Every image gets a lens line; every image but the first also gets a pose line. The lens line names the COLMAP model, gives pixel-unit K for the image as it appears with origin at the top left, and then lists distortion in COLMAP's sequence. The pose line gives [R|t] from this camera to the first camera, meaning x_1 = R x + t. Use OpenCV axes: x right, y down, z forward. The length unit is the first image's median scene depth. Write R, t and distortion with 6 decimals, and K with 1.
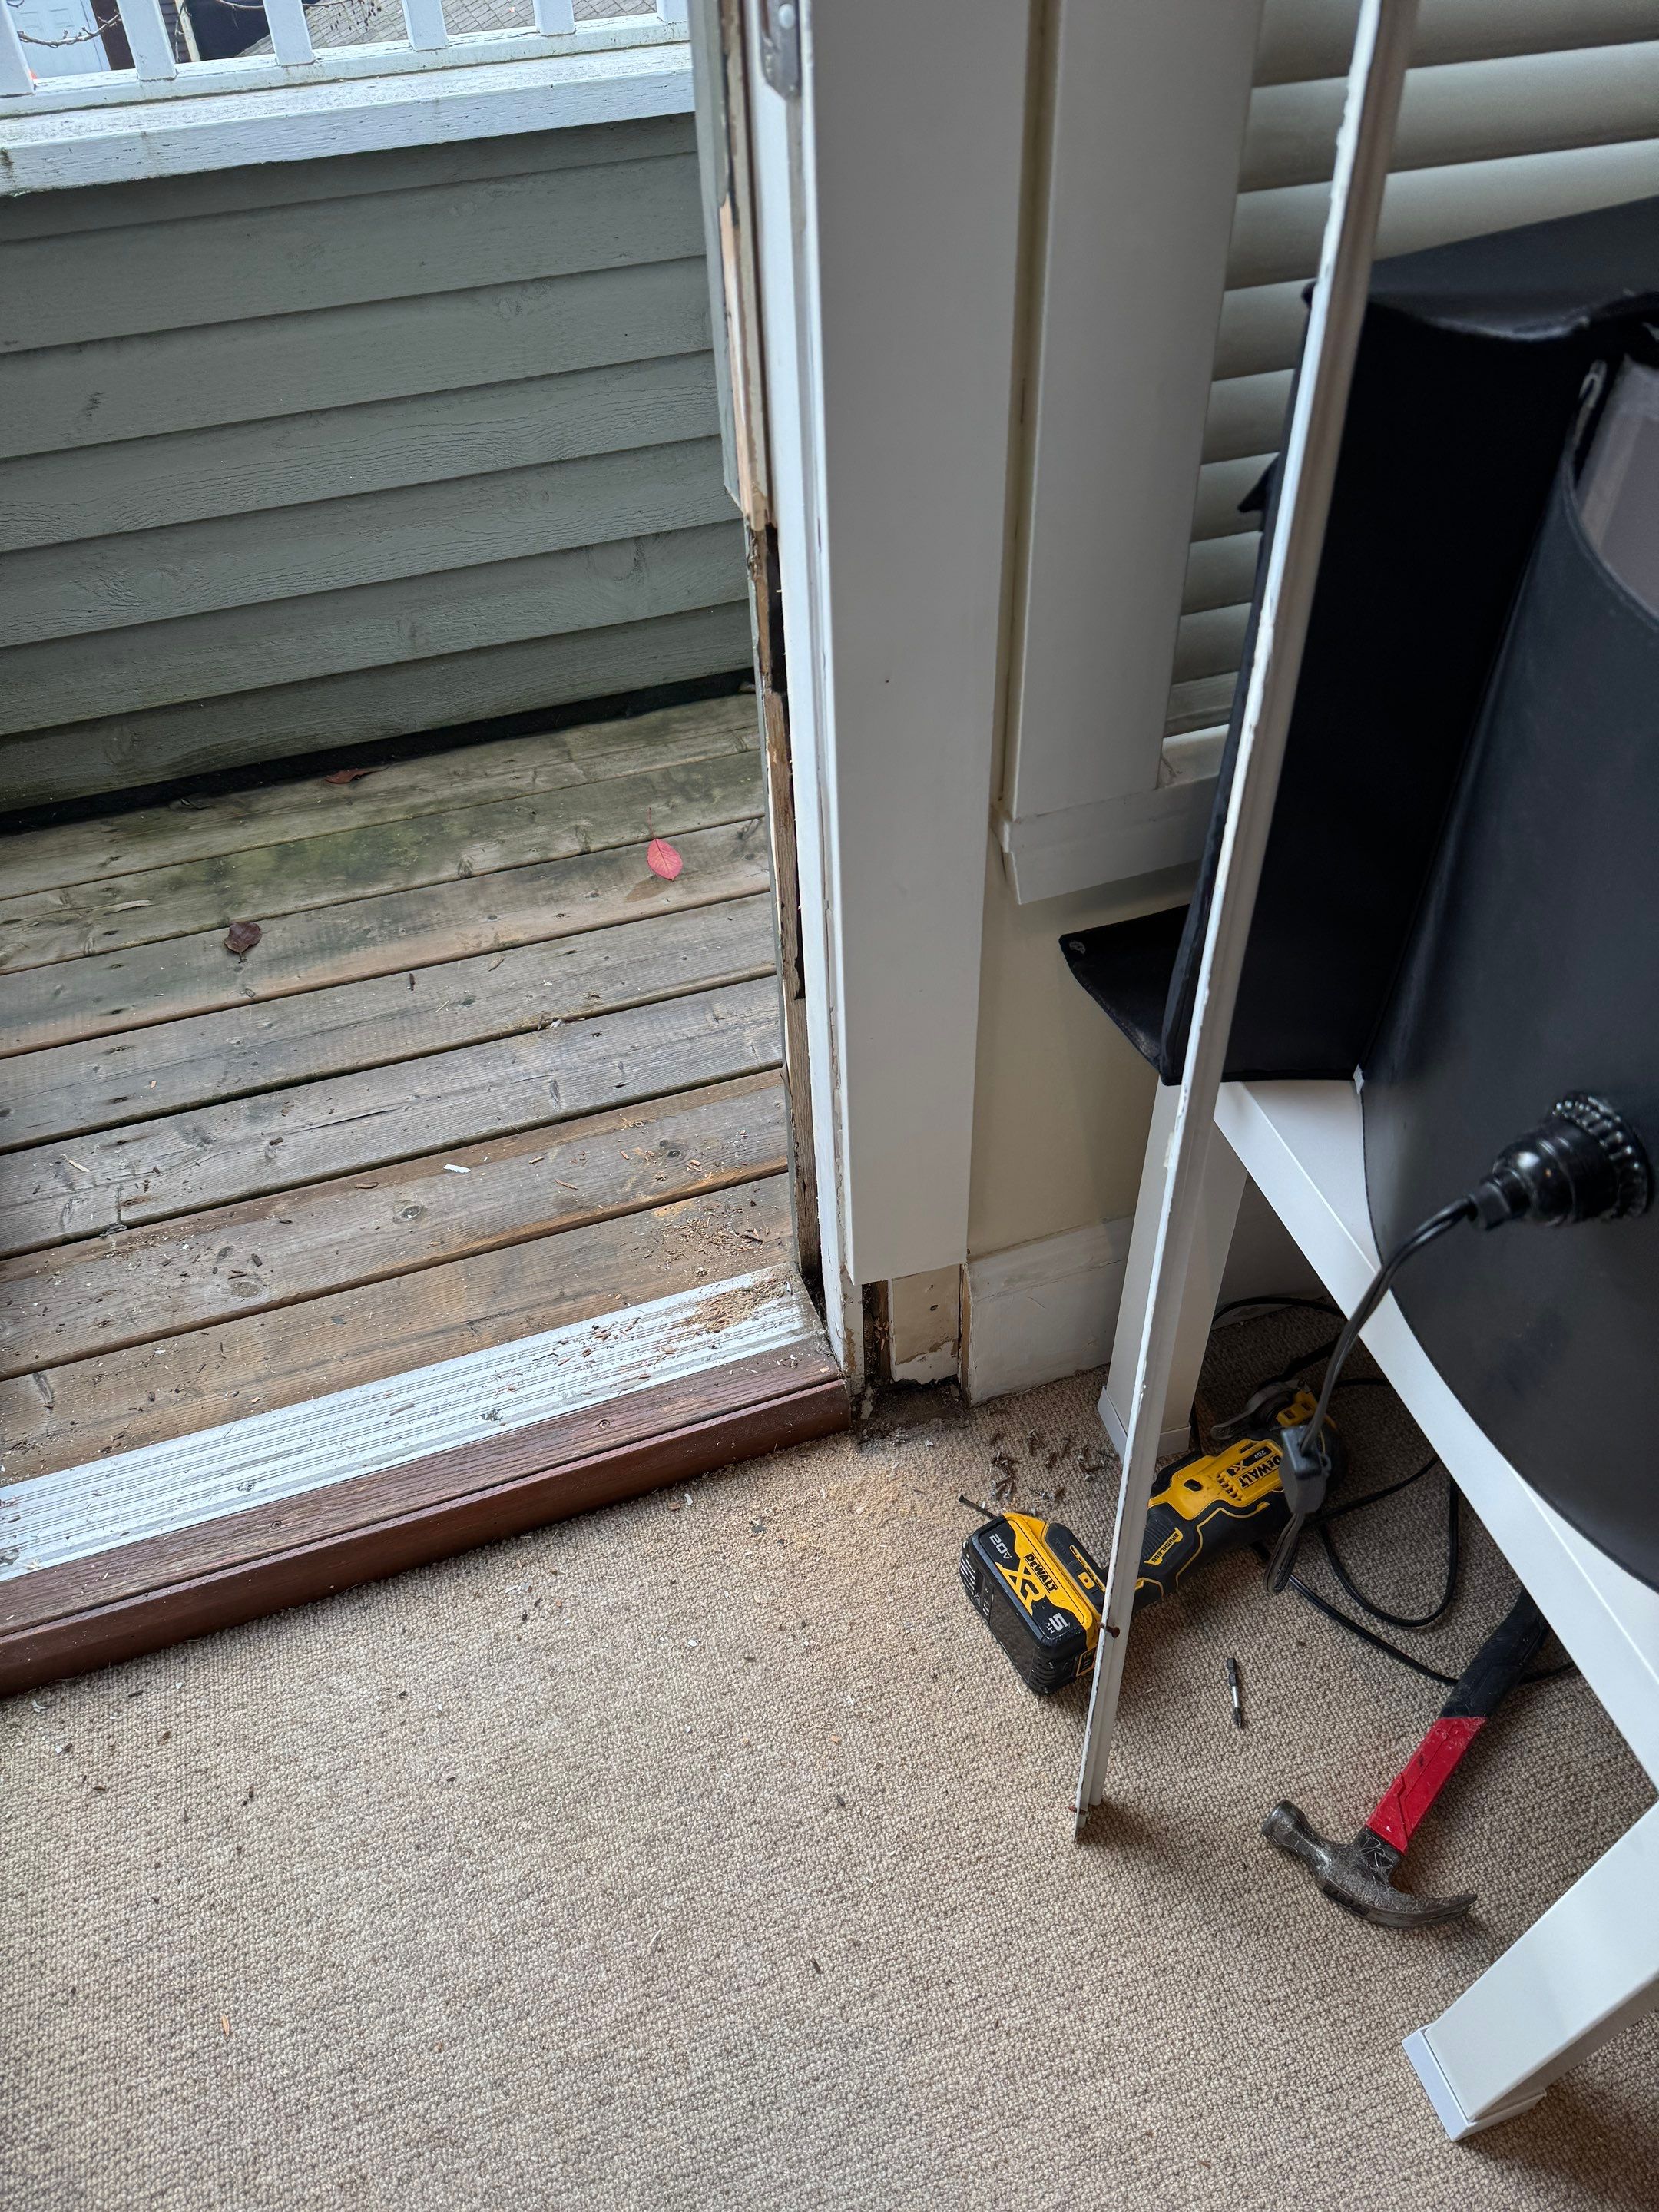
lens RADIAL K [[1604.4, 0, 884.7], [0, 1604.4, 1104.6], [0, 0, 1]] dist [-0.020156, -0.000060]
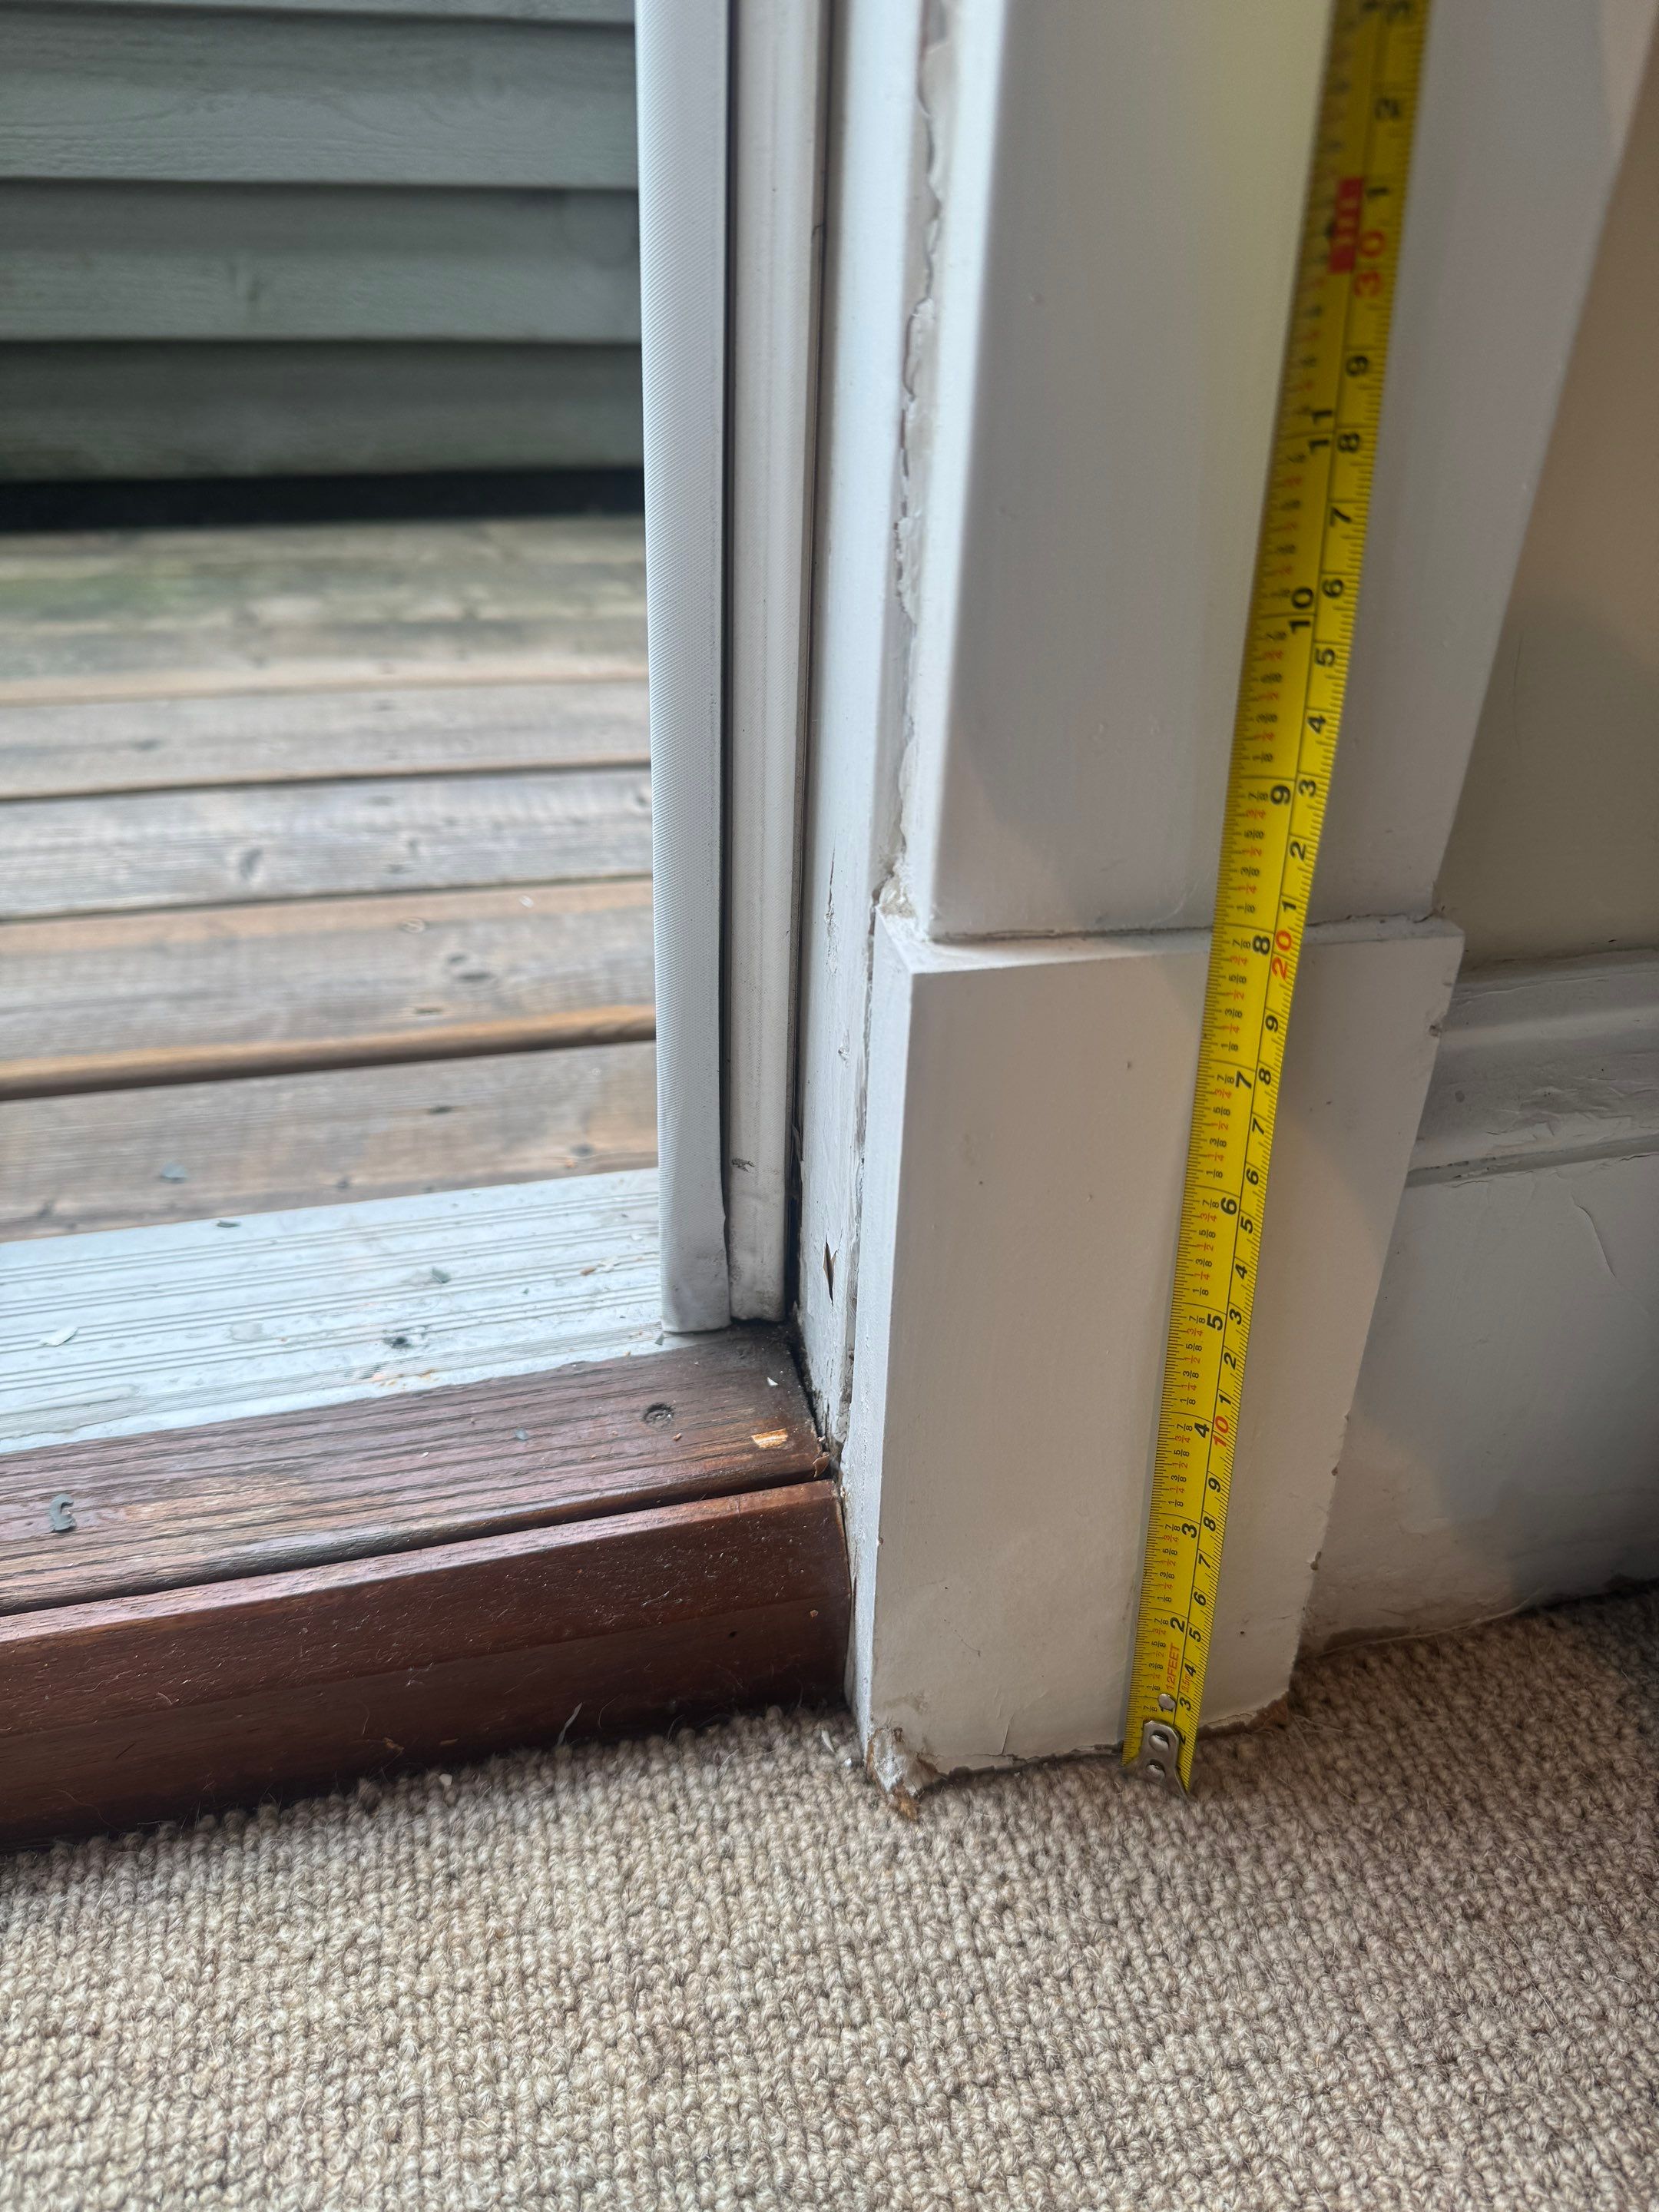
lens RADIAL K [[1604.4, 0, 884.7], [0, 1604.4, 1104.6], [0, 0, 1]] dist [-0.020156, -0.000060]
pose [[0.994566, 0.100736, -0.026296, -0.012602], [-0.104089, 0.967368, -0.231007, 0.135858], [0.002167, 0.232489, 0.972597, 0.572829]]
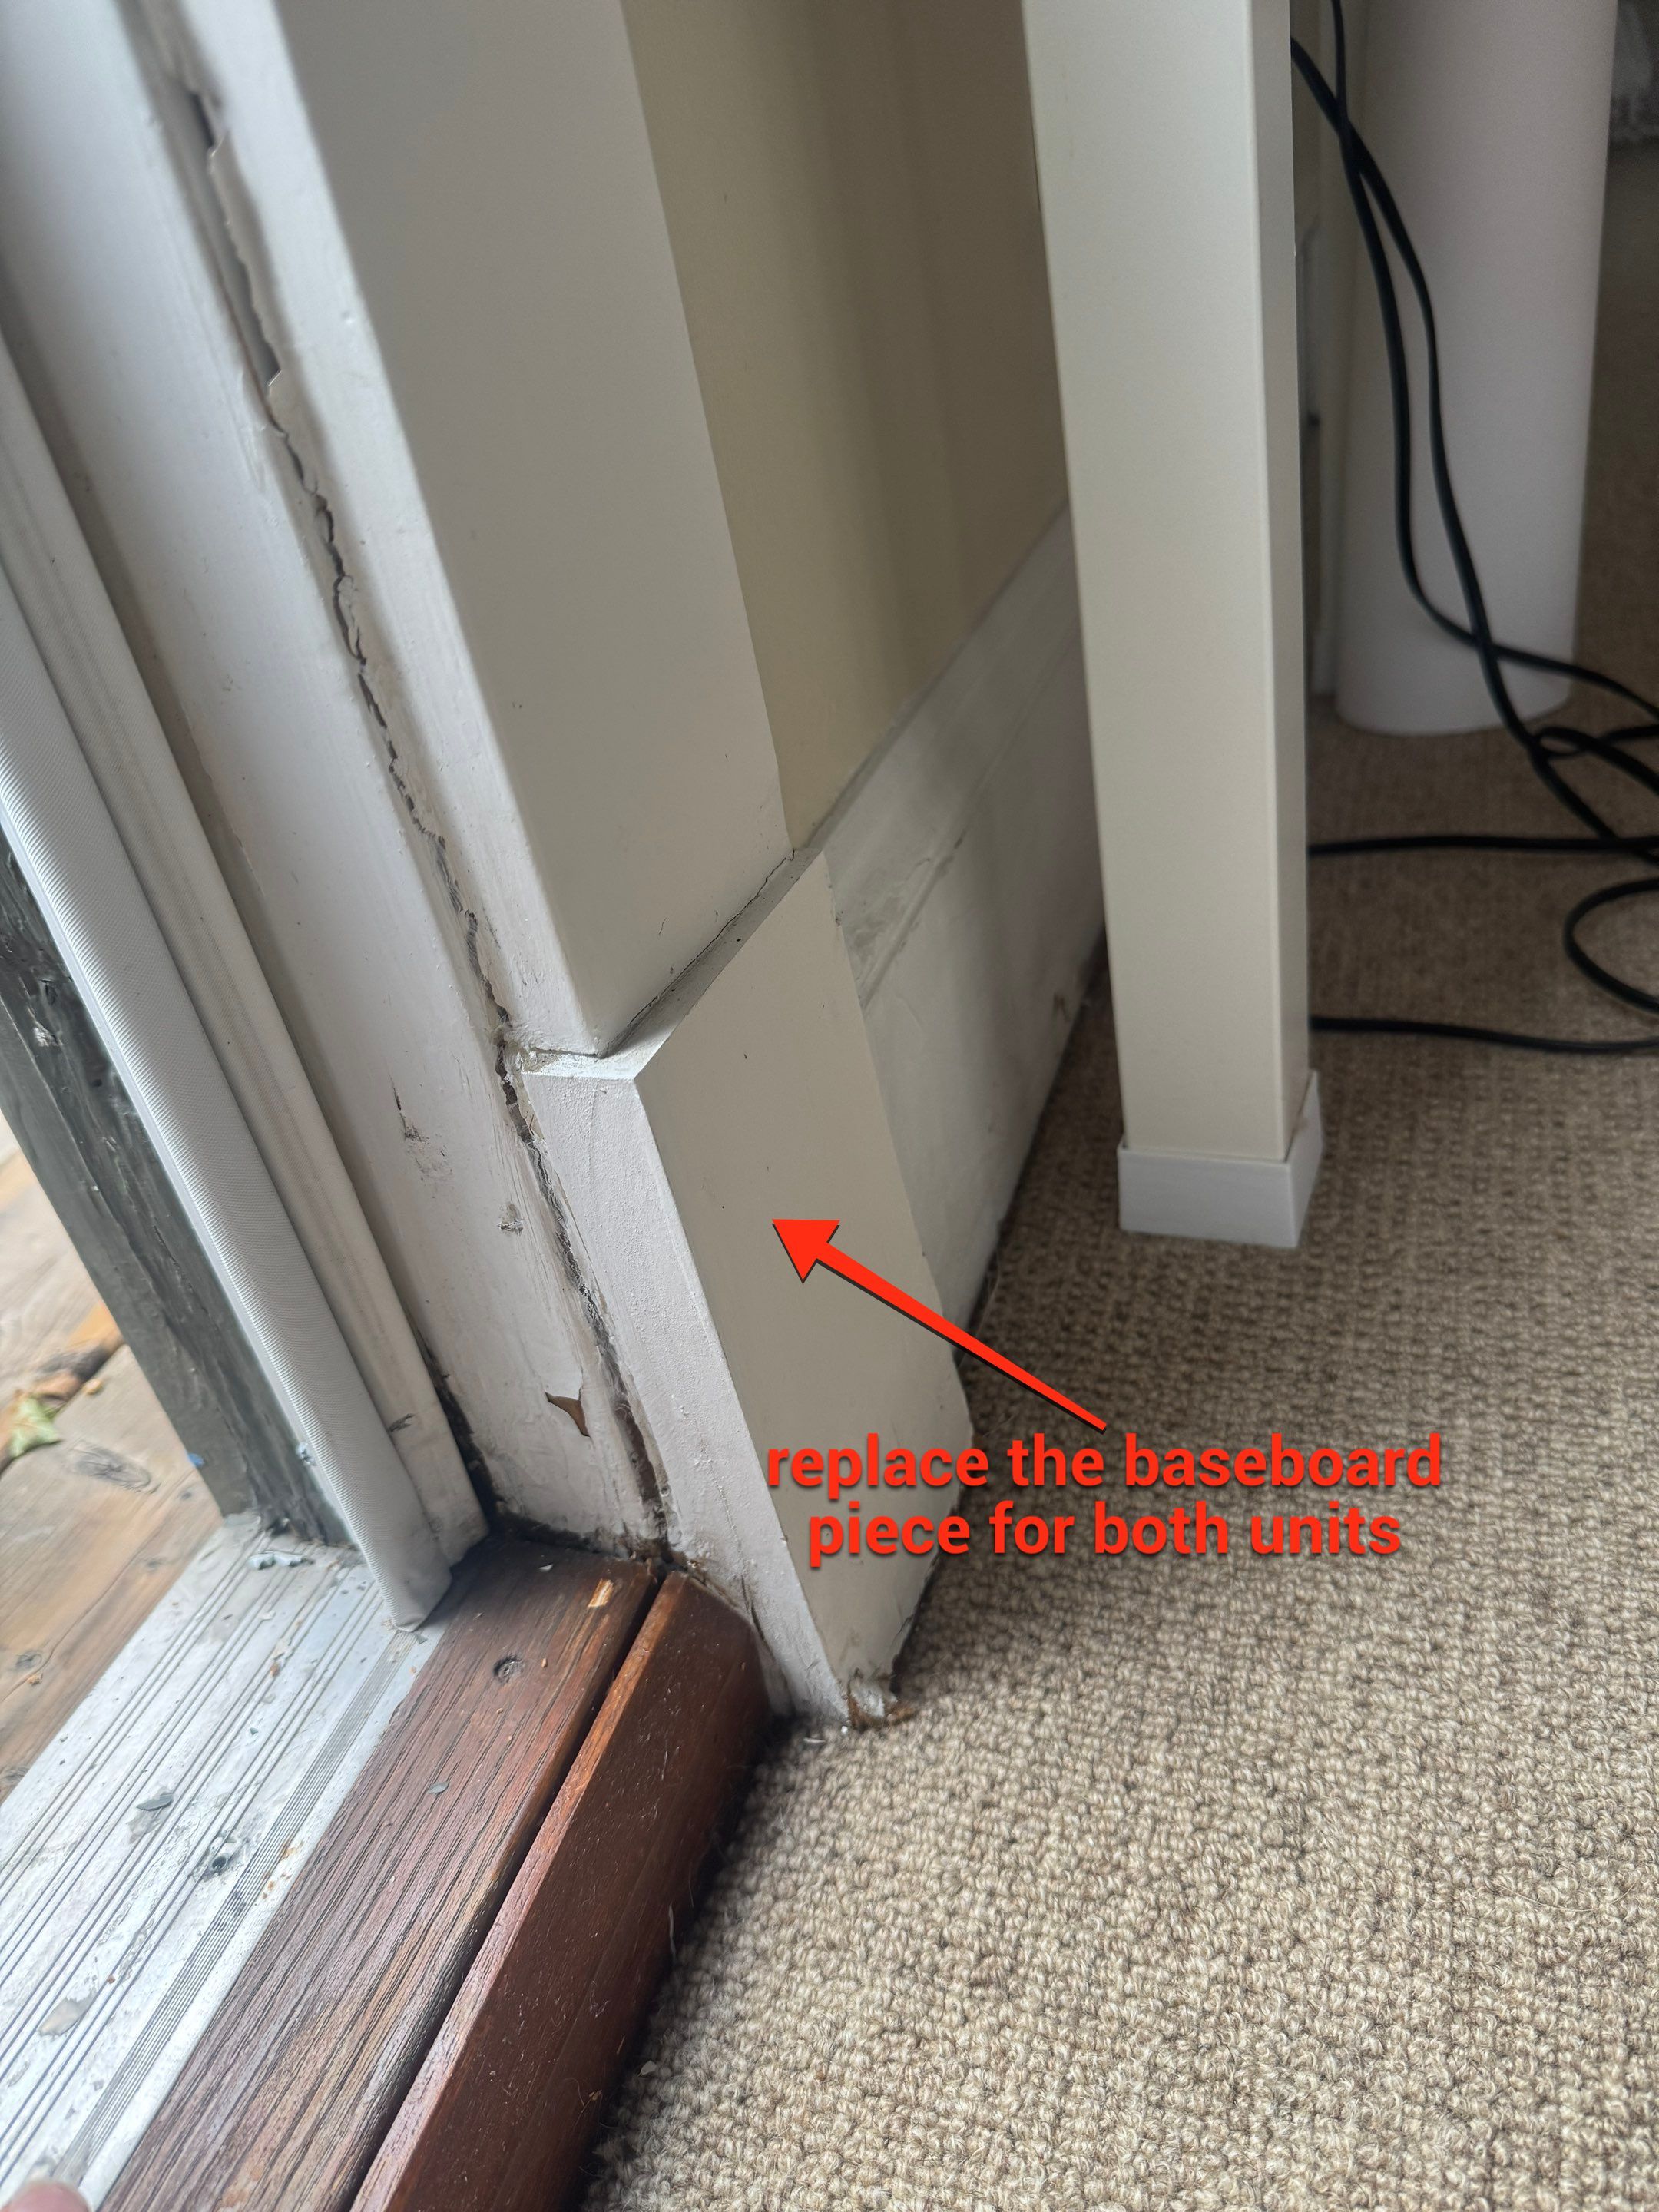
lens RADIAL K [[1599.1, 0, 829.5], [0, 1599.1, 1106.0], [0, 0, 1]] dist [-0.012801, -0.002273]
pose [[0.615751, -0.505425, 0.604480, -0.113261], [0.665966, 0.743844, -0.056431, 0.114056], [-0.421118, 0.437311, 0.794619, 0.570057]]
